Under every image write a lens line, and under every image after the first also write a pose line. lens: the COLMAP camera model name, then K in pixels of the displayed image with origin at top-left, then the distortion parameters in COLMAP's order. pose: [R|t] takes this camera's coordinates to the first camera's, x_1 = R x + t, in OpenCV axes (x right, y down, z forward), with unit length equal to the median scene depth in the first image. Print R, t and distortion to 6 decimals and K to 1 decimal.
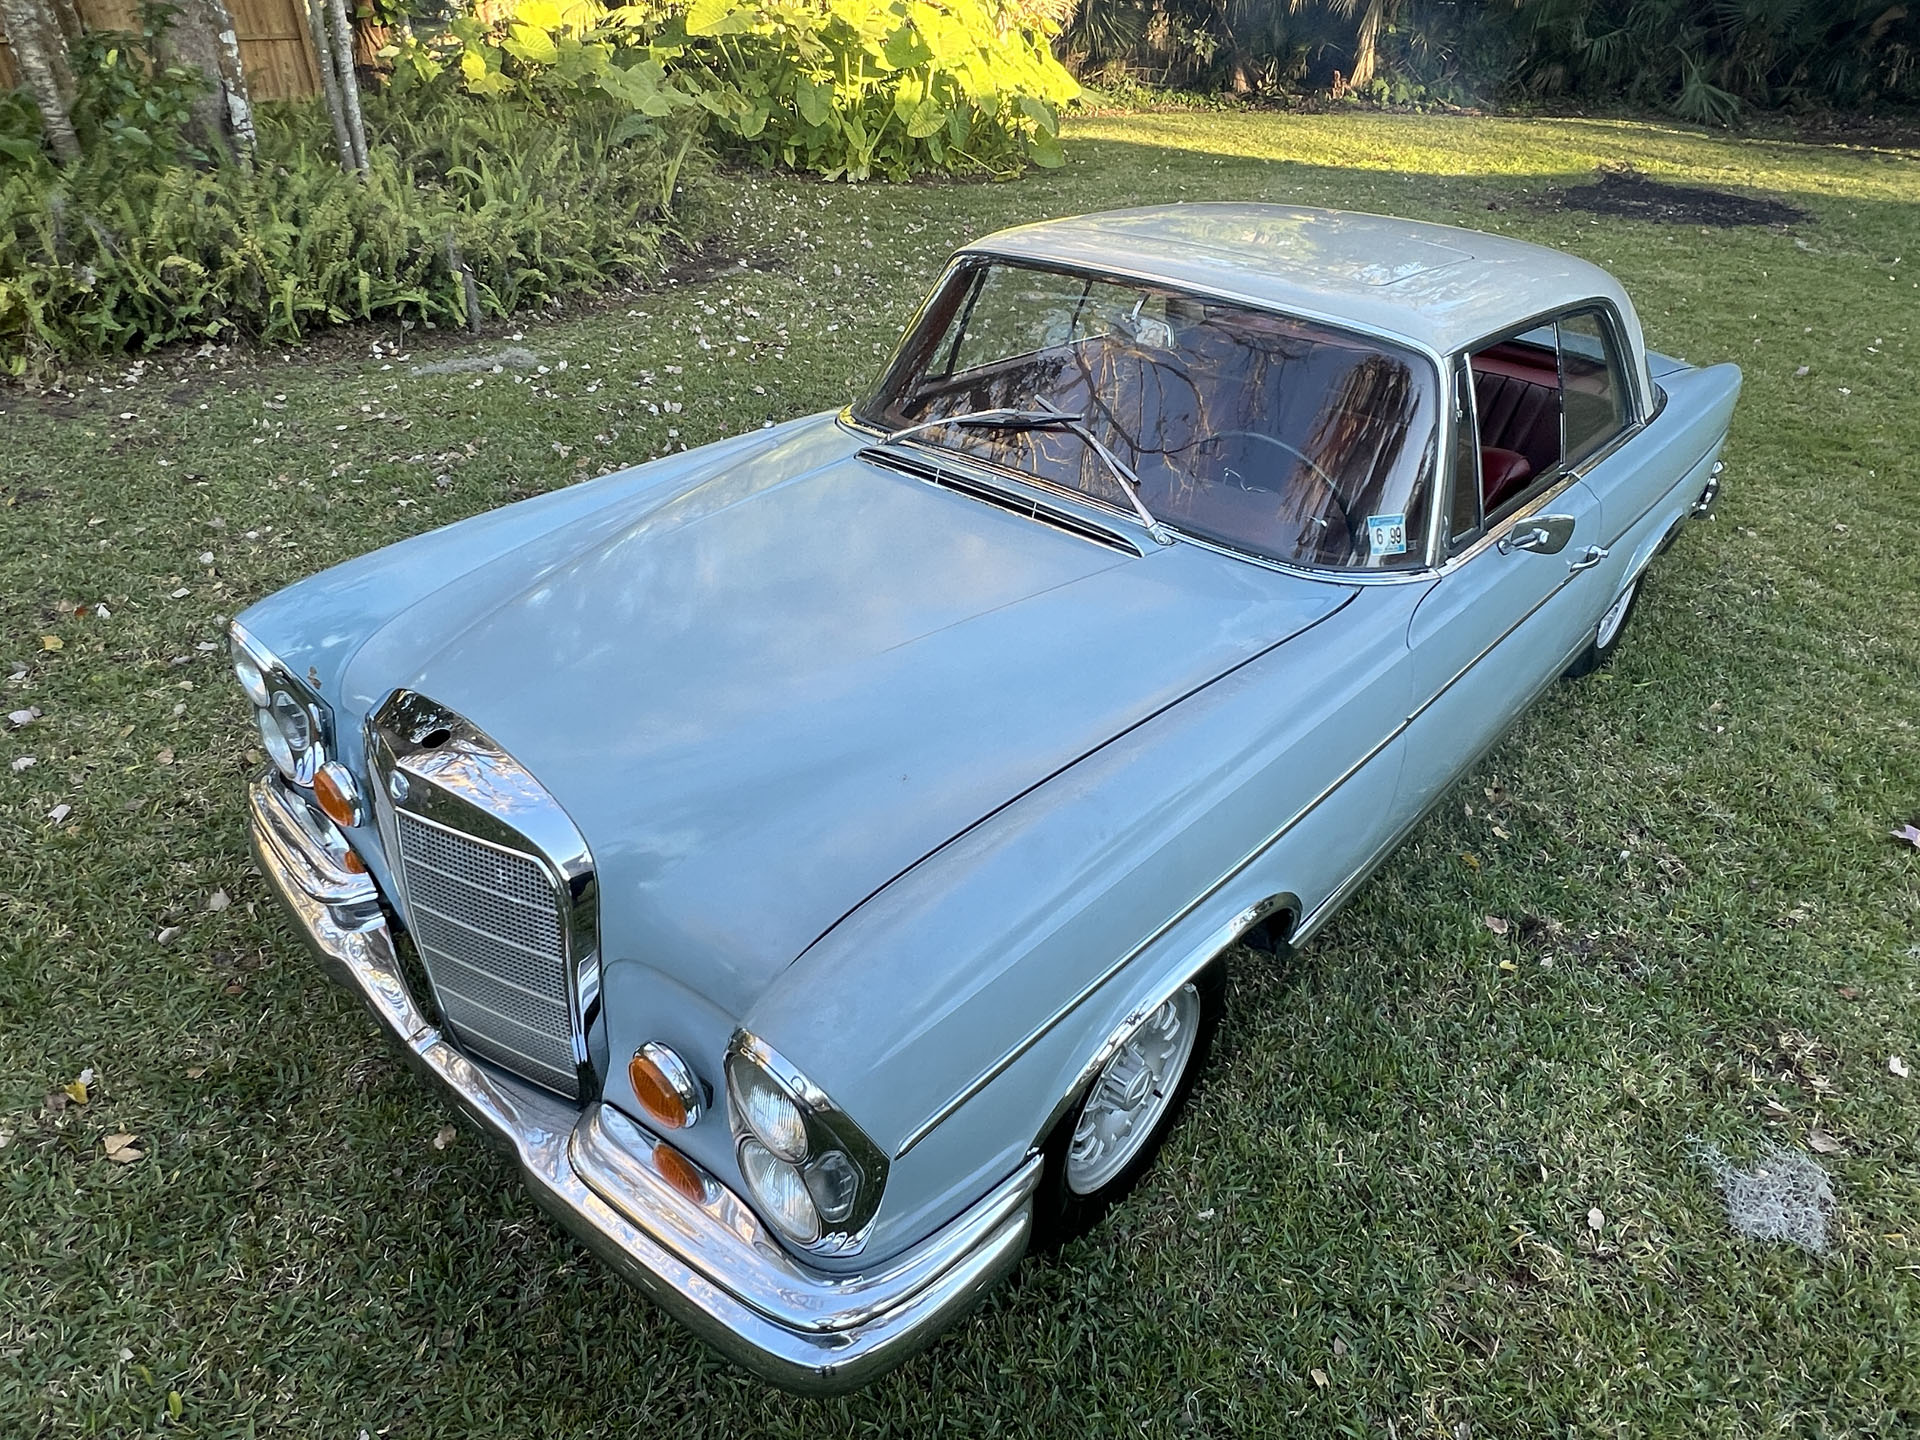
lens RADIAL K [[1203.7, 0, 954.9], [0, 1203.7, 719.1], [0, 0, 1]] dist [-0.010170, 0.001847]
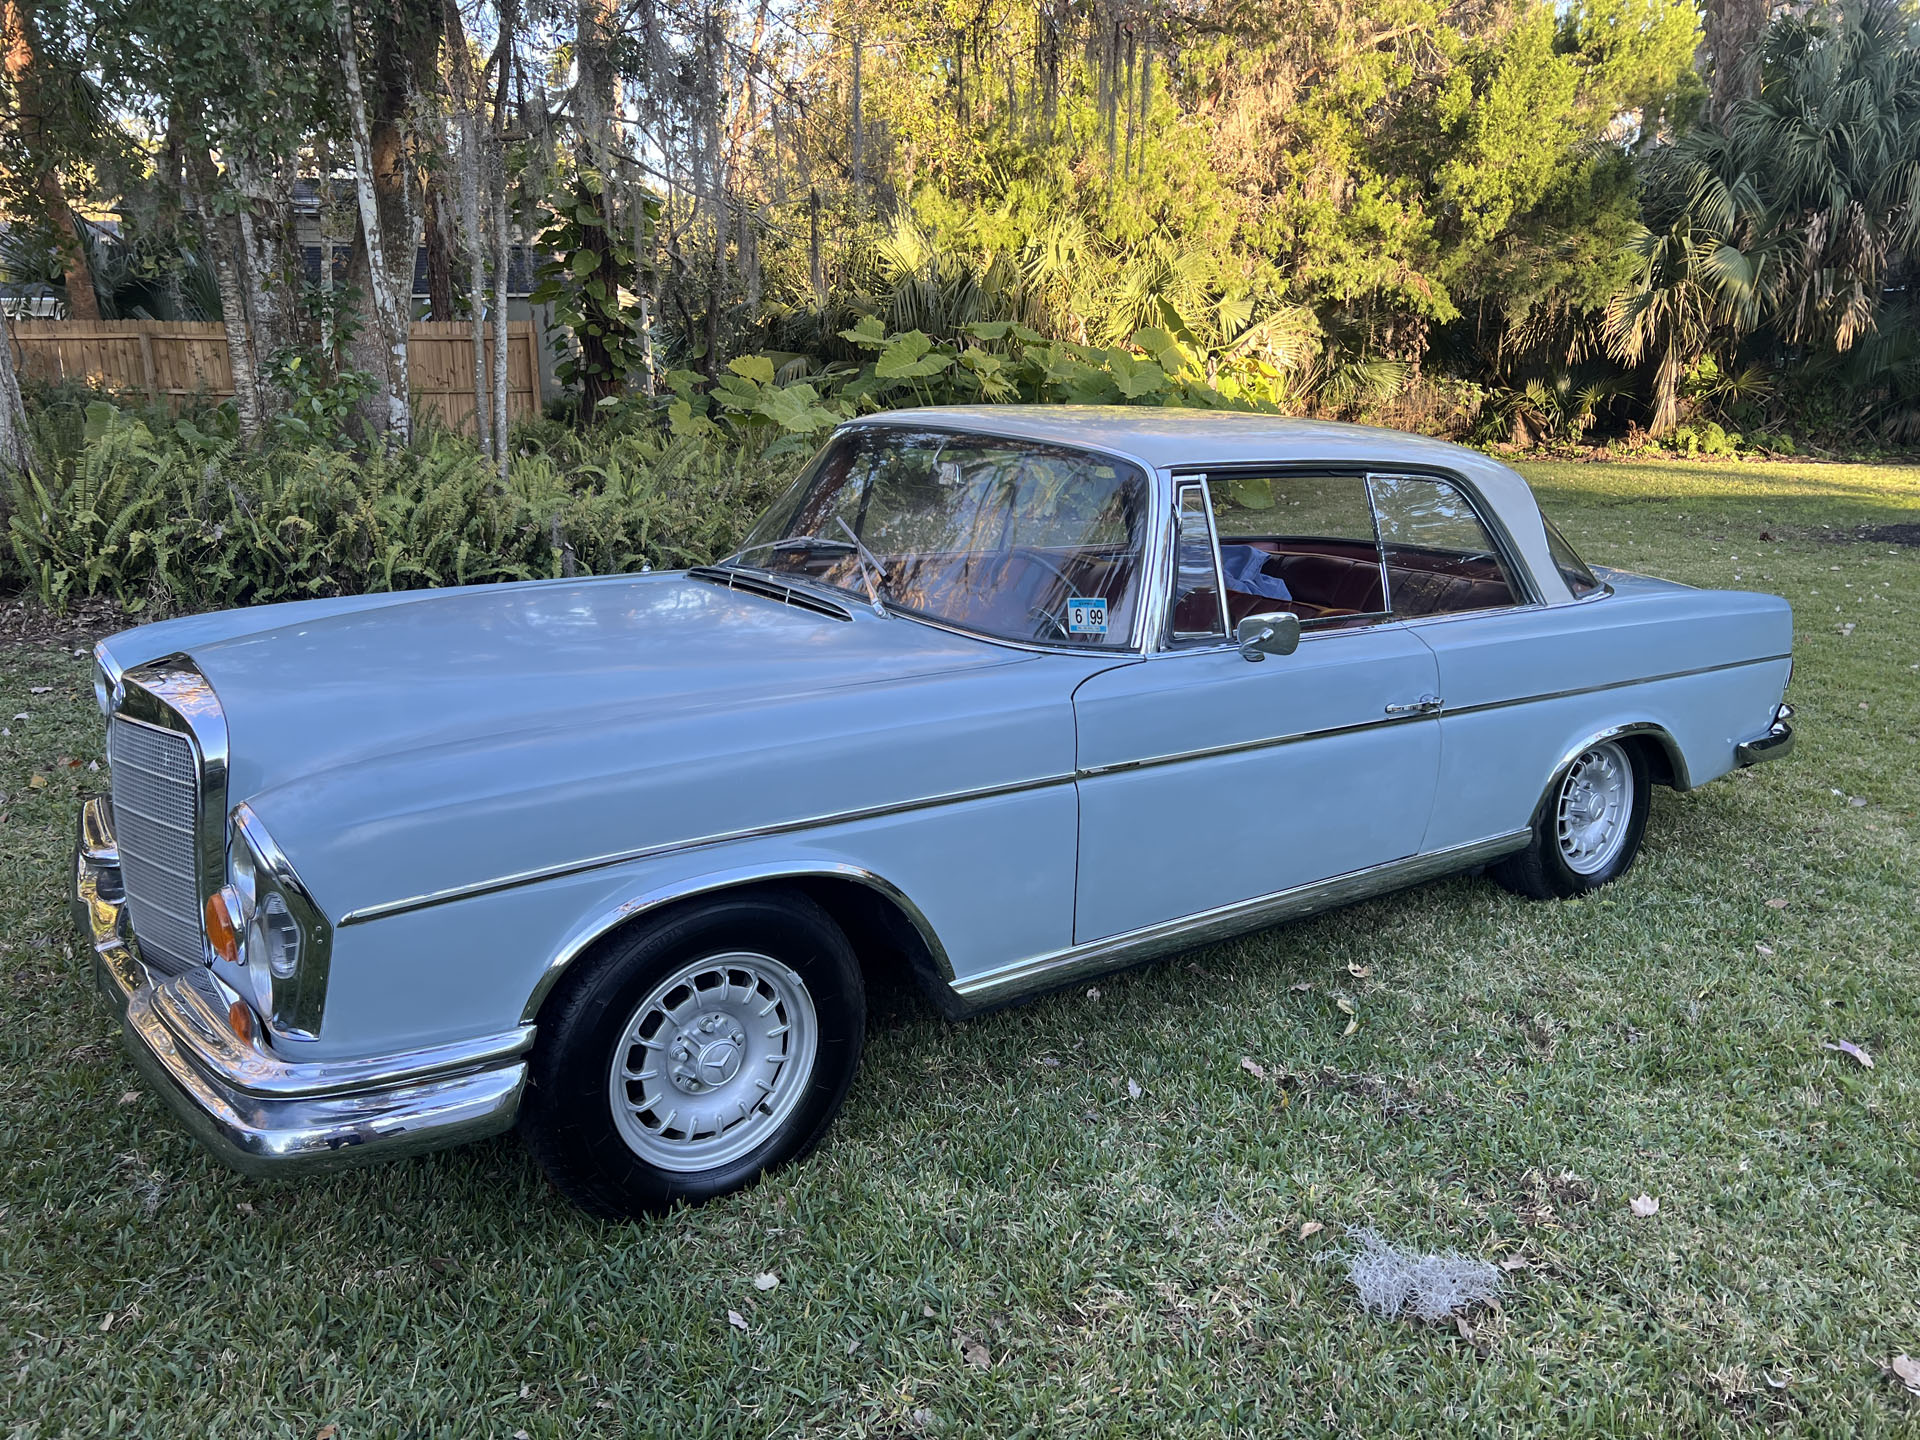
lens RADIAL K [[1471.7, 0, 967.7], [0, 1471.7, 706.5], [0, 0, 1]] dist [0.026672, -0.033994]
pose [[0.980043, 0.030965, -0.196361, 0.144401], [-0.092281, 0.945777, -0.311434, 0.091723], [0.176070, 0.323339, 0.929759, -0.052735]]
